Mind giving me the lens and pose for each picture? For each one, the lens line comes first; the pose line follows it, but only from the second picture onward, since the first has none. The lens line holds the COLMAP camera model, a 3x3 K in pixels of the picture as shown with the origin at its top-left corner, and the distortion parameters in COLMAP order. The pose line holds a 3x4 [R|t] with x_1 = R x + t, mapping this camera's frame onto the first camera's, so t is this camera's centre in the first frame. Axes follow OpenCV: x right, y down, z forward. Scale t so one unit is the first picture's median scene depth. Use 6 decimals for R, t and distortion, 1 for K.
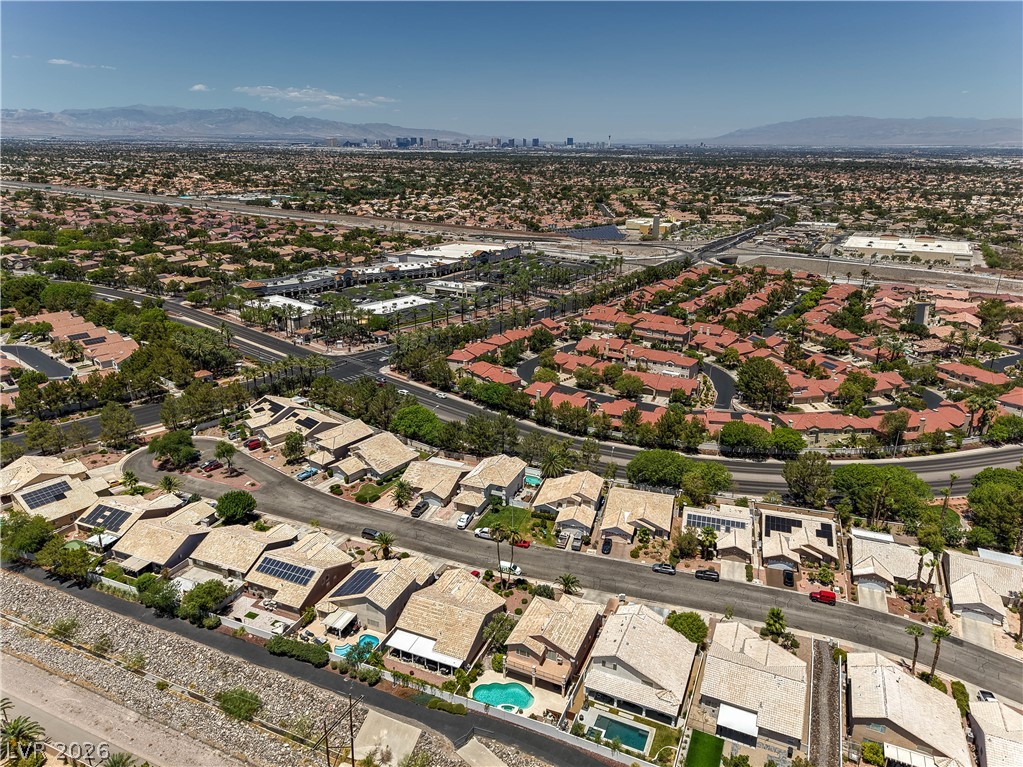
lens RADIAL K [[679.0, 0, 511.2], [0, 679.0, 383.0], [0, 0, 1]] dist [0.046899, -0.027232]
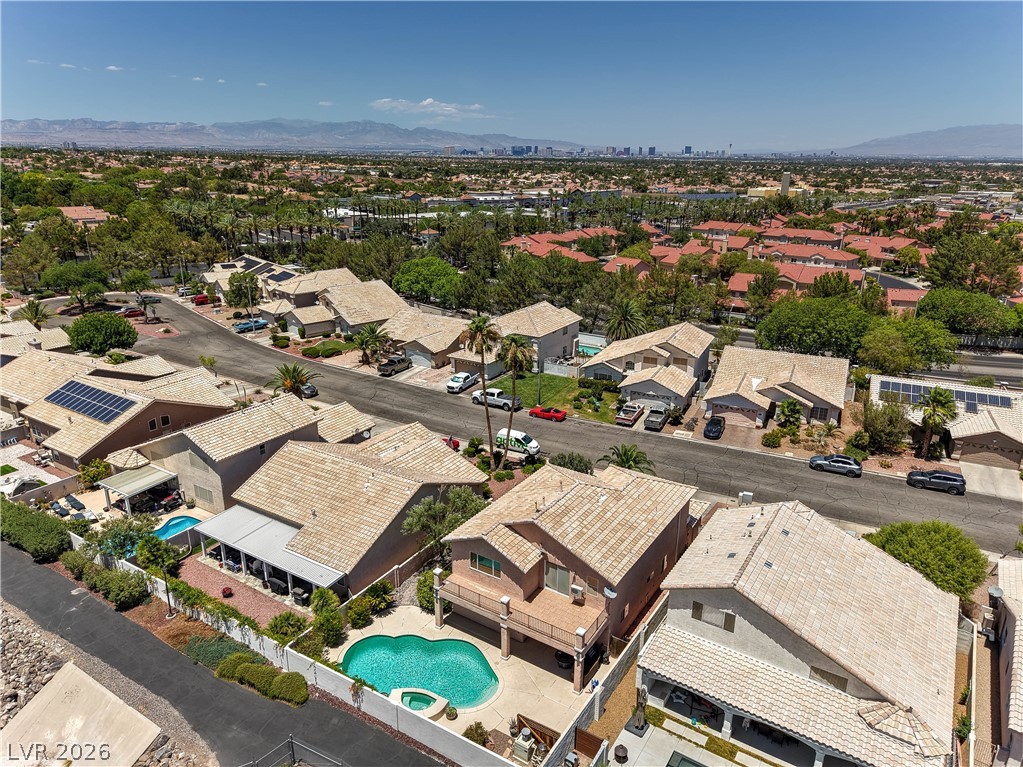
lens RADIAL K [[679.0, 0, 510.8], [0, 679.0, 385.2], [0, 0, 1]] dist [0.046899, -0.027232]
pose [[0.987278, 0.053594, -0.149697, 0.056552], [-0.055389, 0.998434, -0.007840, 0.196357], [0.149042, 0.016031, 0.988701, 0.411358]]
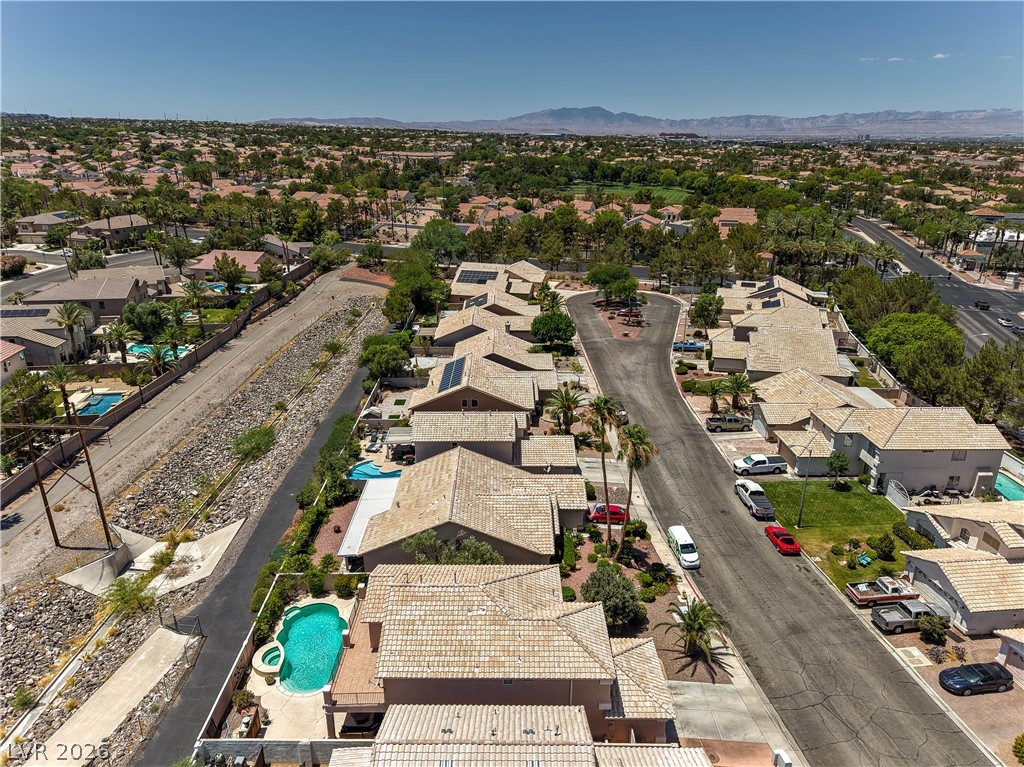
lens RADIAL K [[679.7, 0, 509.1], [0, 679.7, 387.2], [0, 0, 1]] dist [0.046899, -0.027232]
pose [[0.402162, 0.308371, -0.862075, 0.262338], [-0.305363, 0.932837, 0.191230, 0.101964], [0.863145, 0.186340, 0.469317, 0.561578]]
